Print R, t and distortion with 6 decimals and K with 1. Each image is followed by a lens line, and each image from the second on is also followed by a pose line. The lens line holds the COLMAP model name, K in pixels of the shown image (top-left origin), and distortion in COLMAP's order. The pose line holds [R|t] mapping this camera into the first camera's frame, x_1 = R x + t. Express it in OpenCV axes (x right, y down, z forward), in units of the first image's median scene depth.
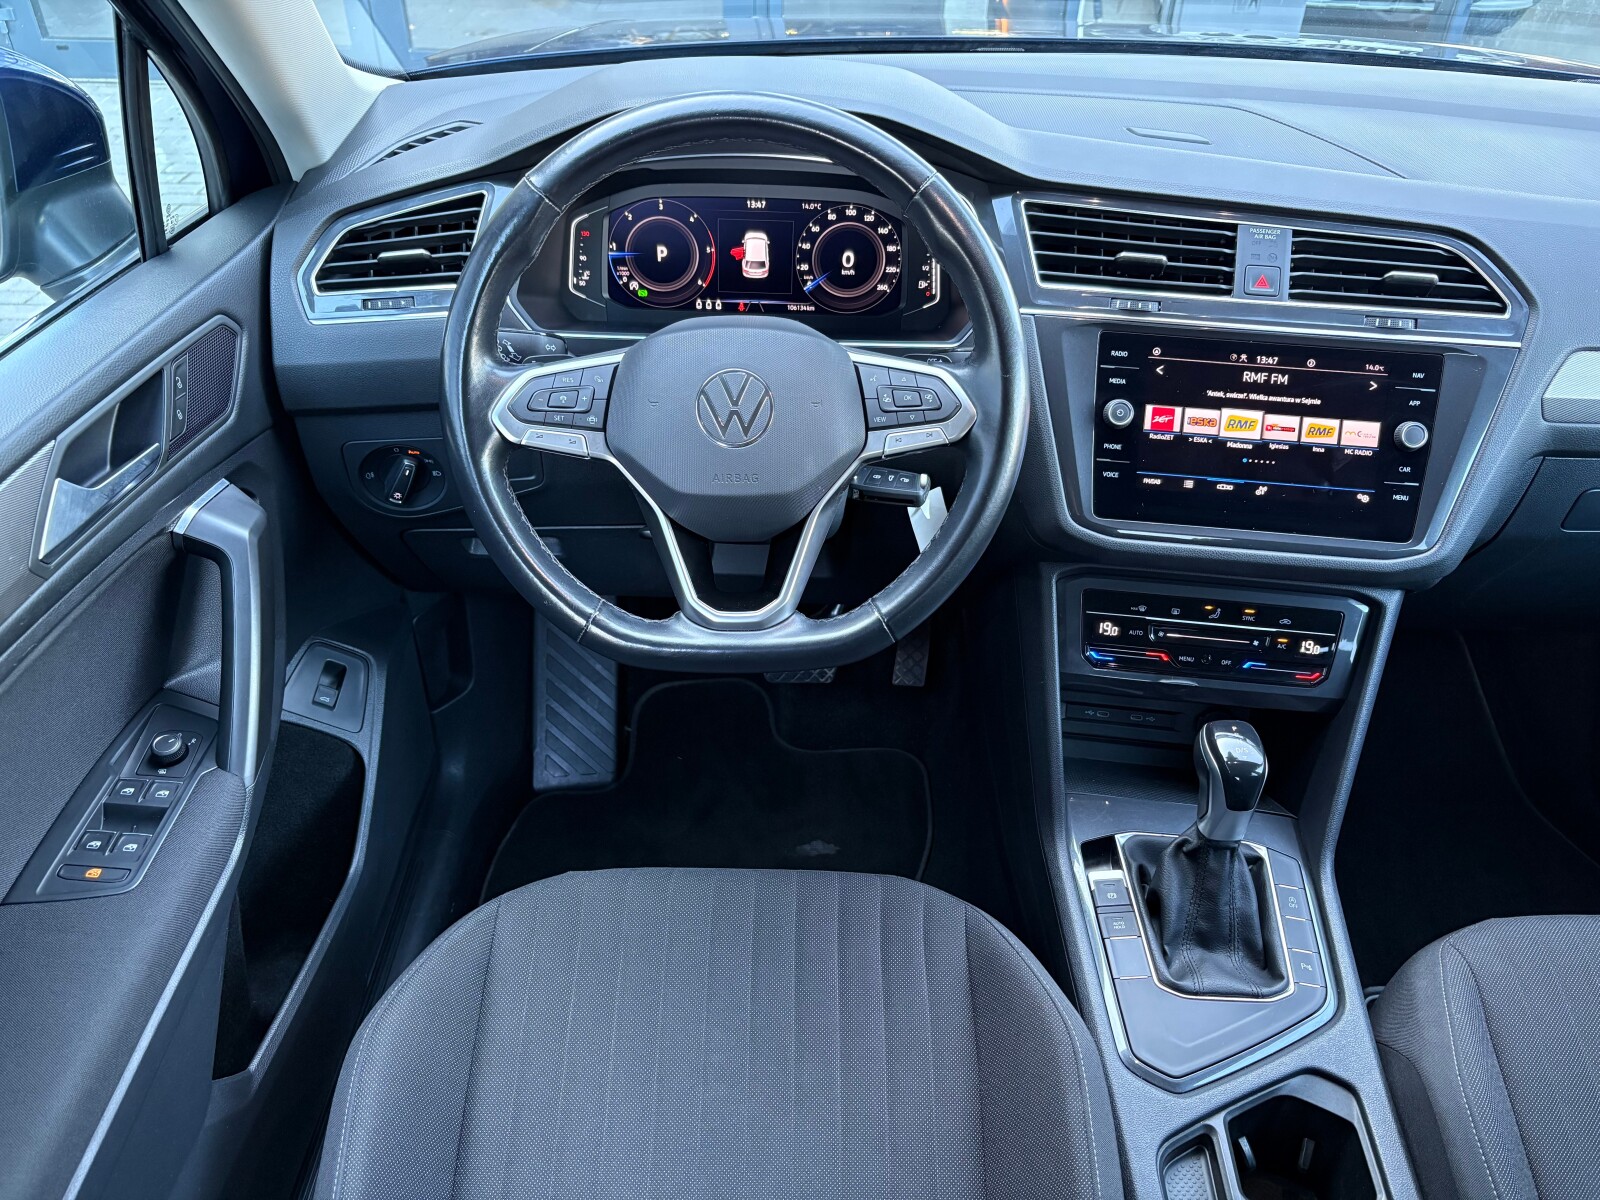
lens RADIAL K [[1246.3, 0, 800.0], [0, 1246.3, 600.0], [0, 0, 1]] dist [0.015393, 0.000987]
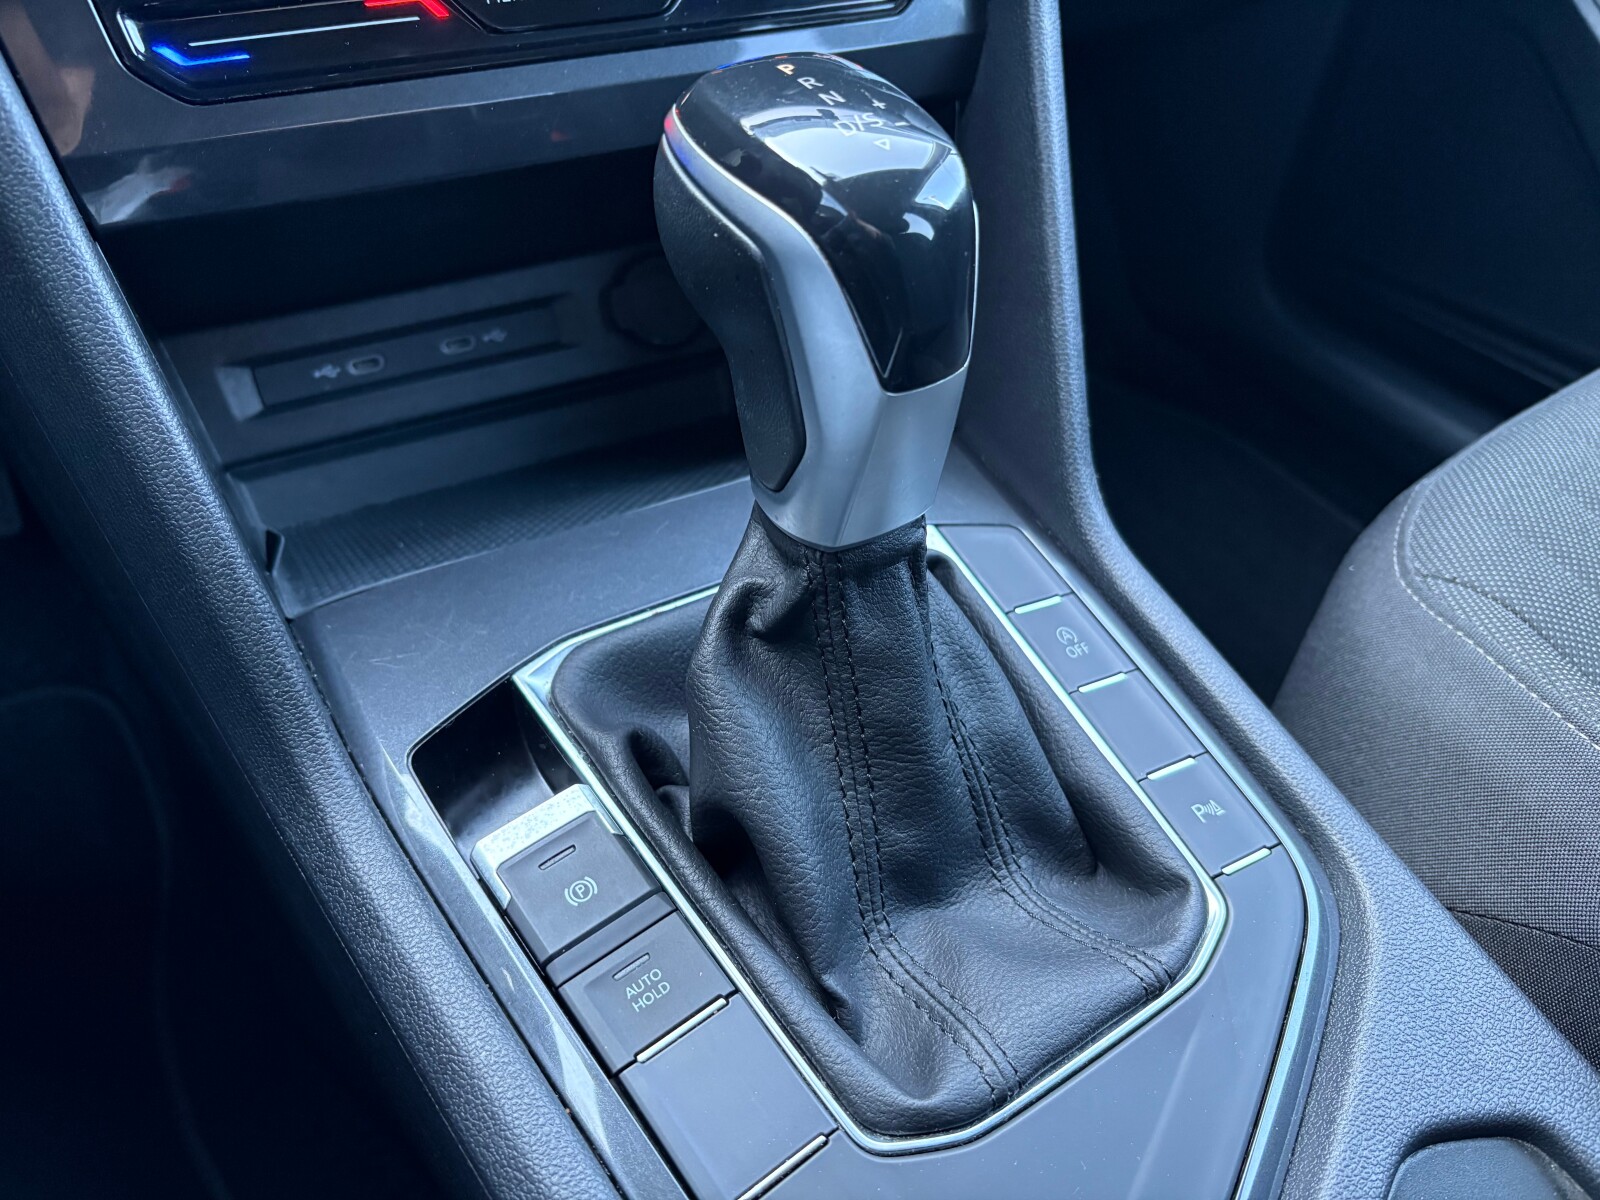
lens RADIAL K [[1246.3, 0, 800.0], [0, 1246.3, 600.0], [0, 0, 1]] dist [0.015393, 0.000987]
pose [[0.817215, -0.377792, 0.435240, 0.203133], [0.315083, 0.925203, 0.211477, 0.143677], [-0.482580, -0.035685, 0.875125, 0.776467]]
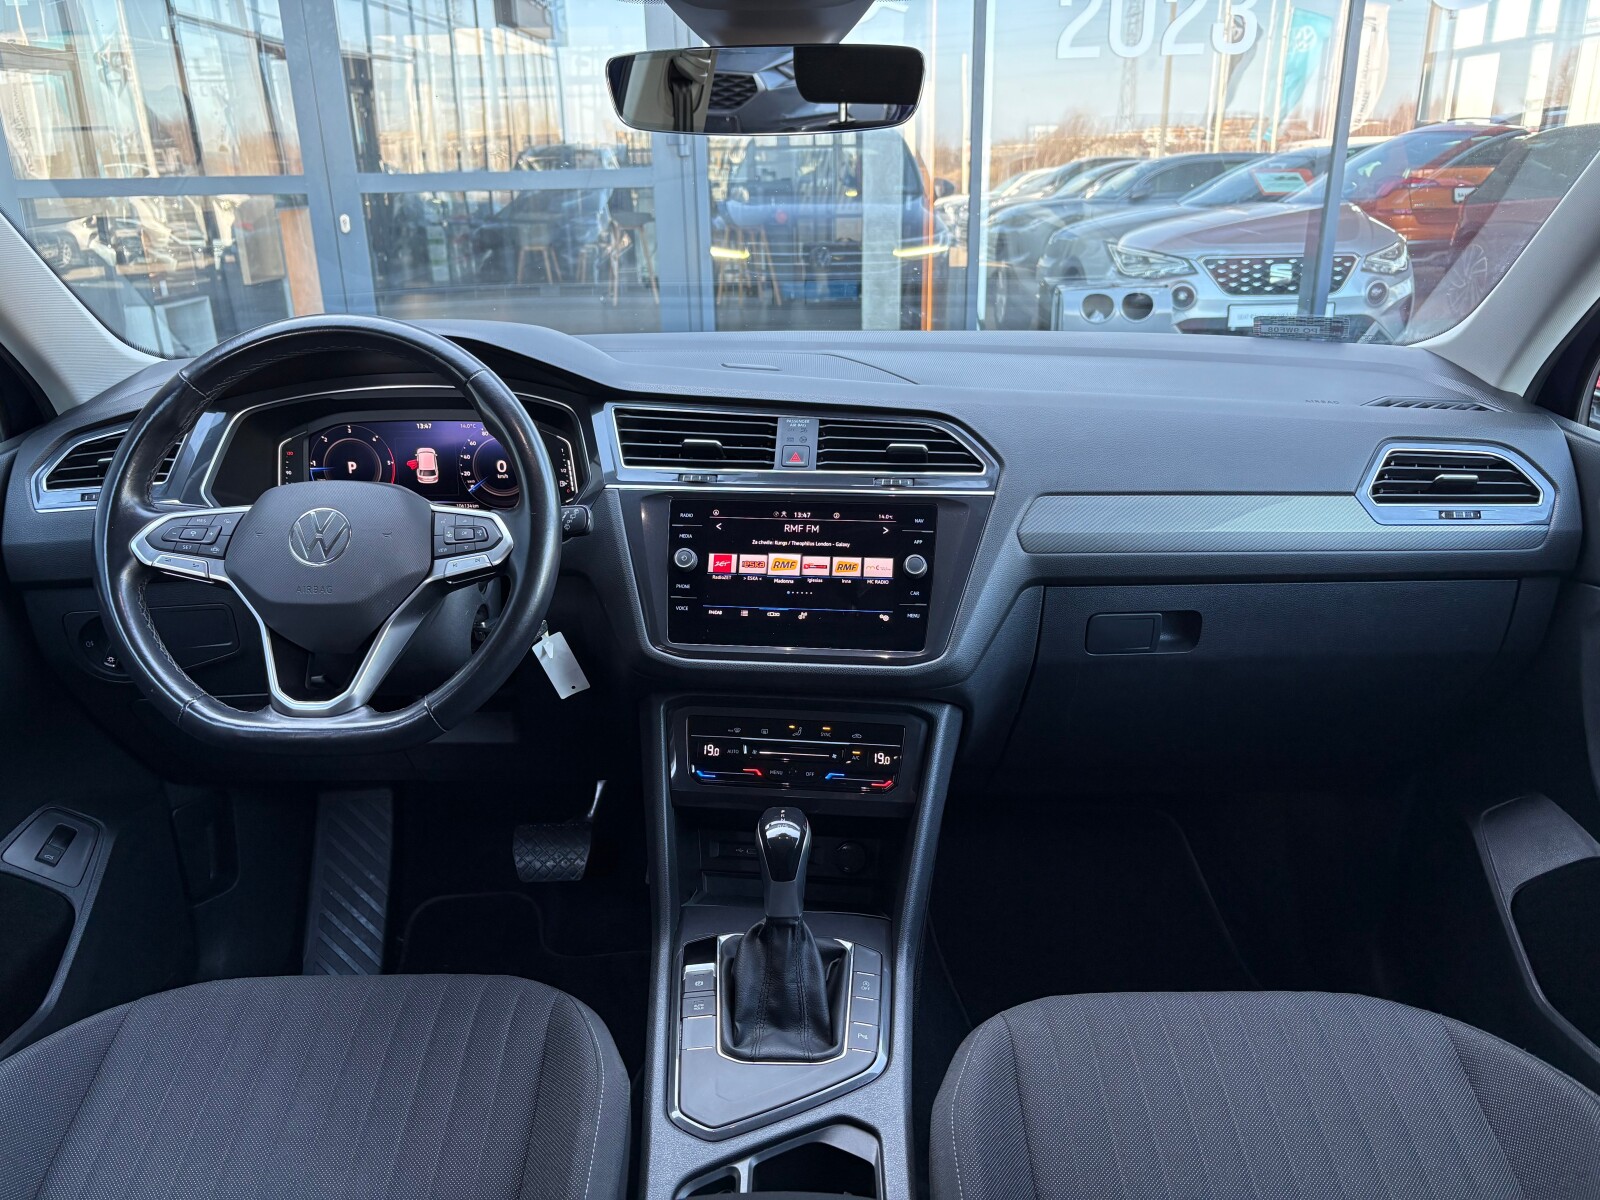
lens RADIAL K [[1218.6, 0, 770.6], [0, 1218.6, 574.2], [0, 0, 1]] dist [0.120127, -0.184720]
pose [[0.999033, -0.037338, -0.023202, 0.366576], [0.028521, 0.952174, -0.304222, 0.235288], [0.033452, 0.303266, 0.952319, -0.148794]]
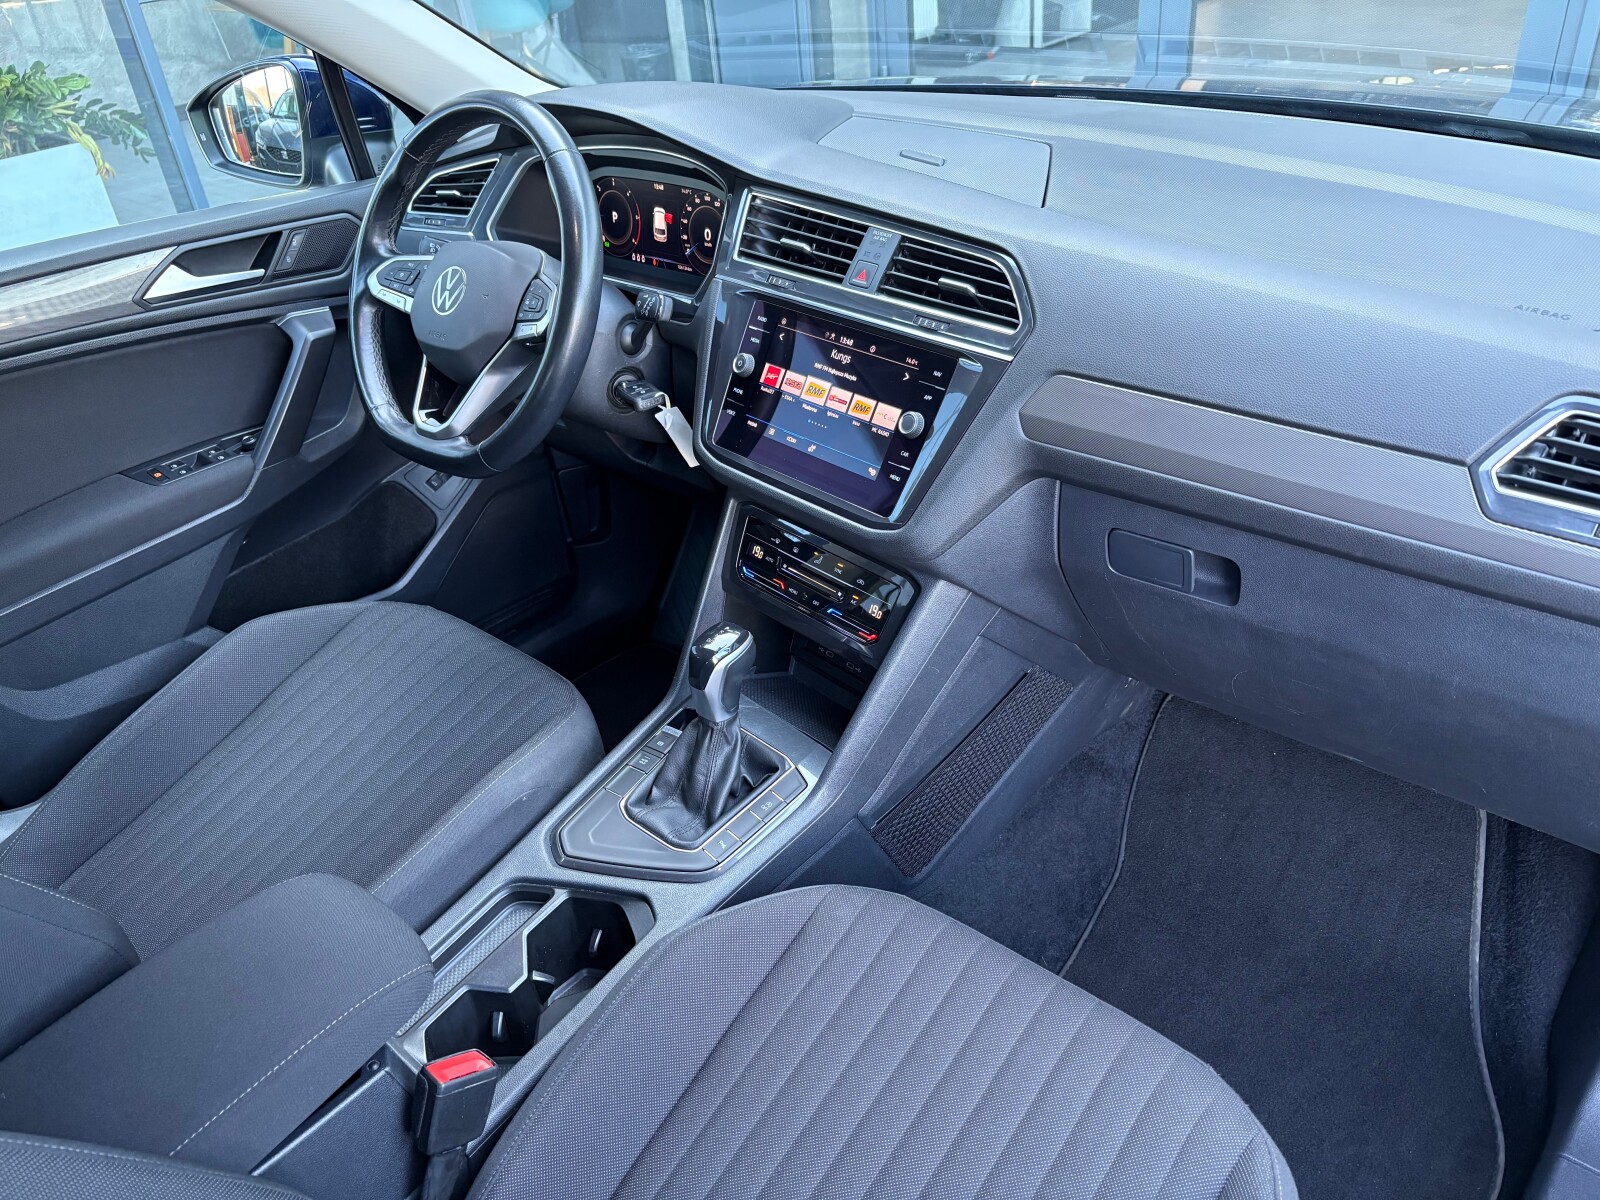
lens RADIAL K [[1218.6, 0, 770.6], [0, 1218.6, 574.2], [0, 0, 1]] dist [0.120127, -0.184720]
pose [[0.727255, 0.270533, -0.630803, 1.097055], [-0.310836, 0.949214, 0.048726, -0.018782], [0.611949, 0.160640, 0.774412, 0.104583]]
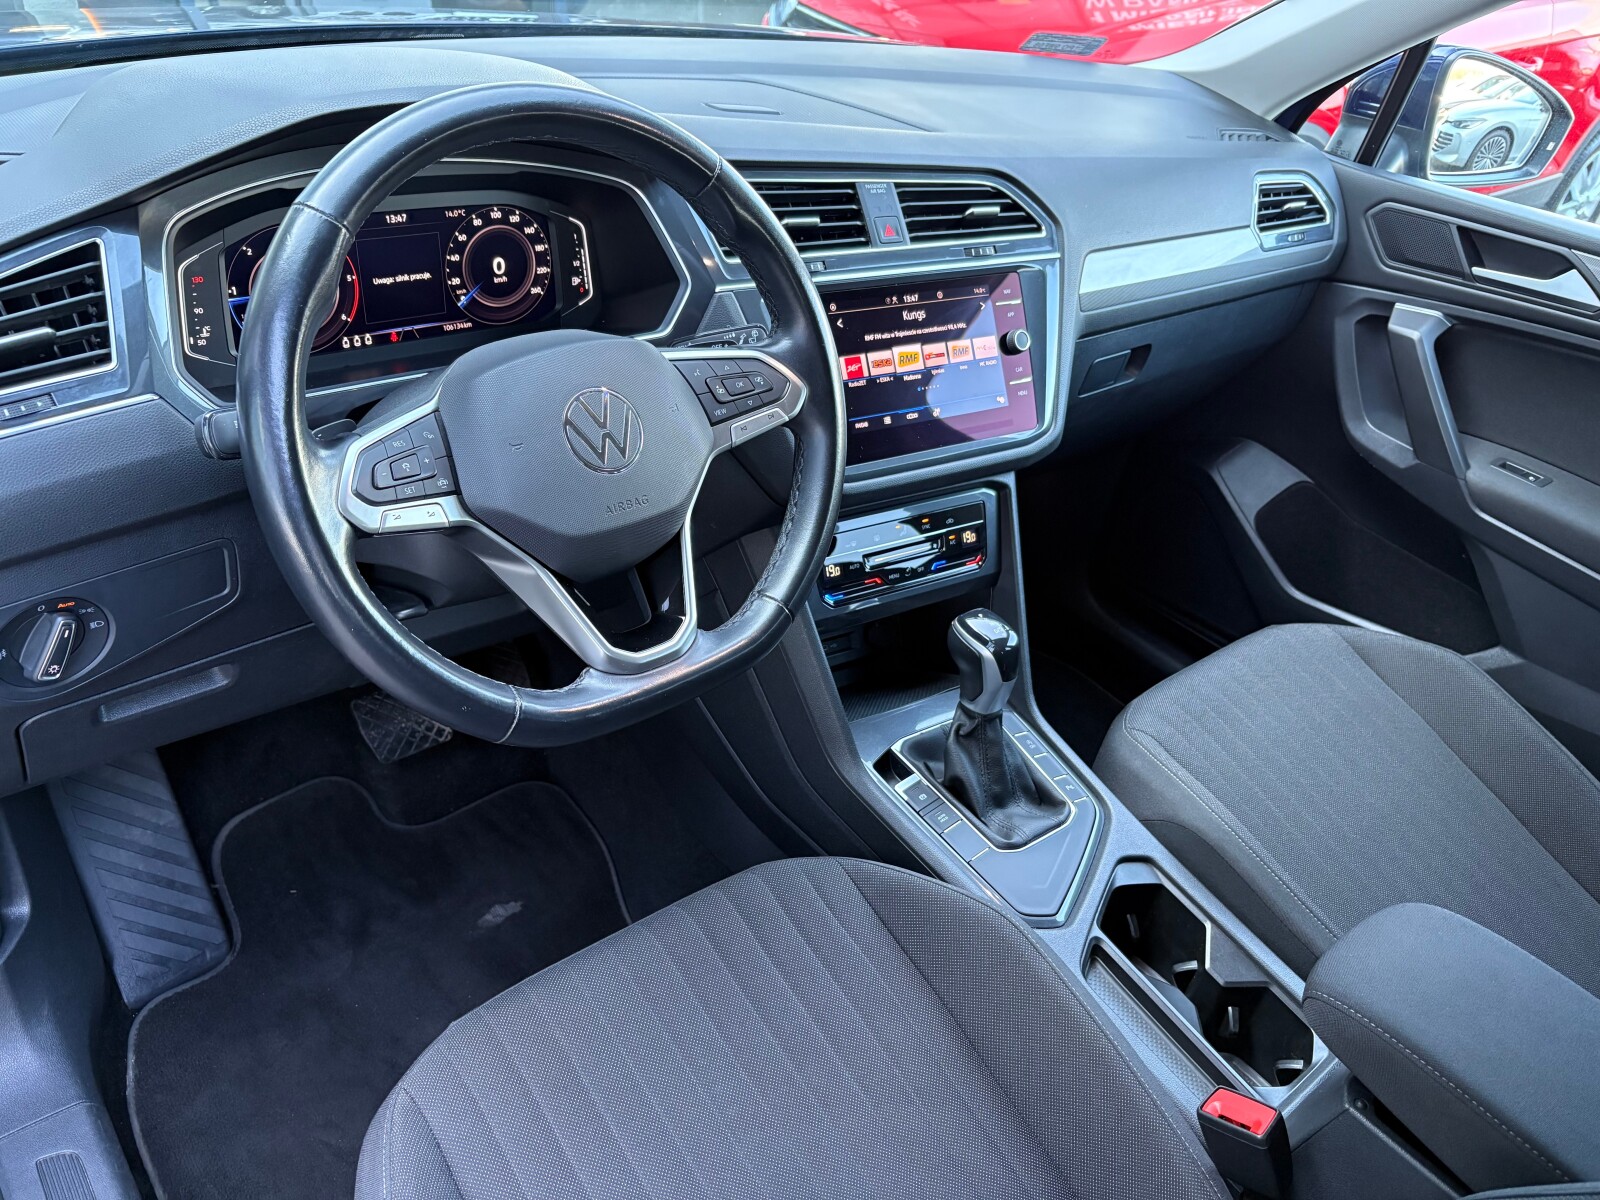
lens RADIAL K [[1246.3, 0, 800.0], [0, 1246.3, 600.0], [0, 0, 1]] dist [0.015393, 0.000987]
pose [[0.767924, -0.293274, 0.569459, -0.424820], [0.287502, 0.952256, 0.102716, -0.076056], [-0.572395, 0.084843, 0.815577, 0.157054]]
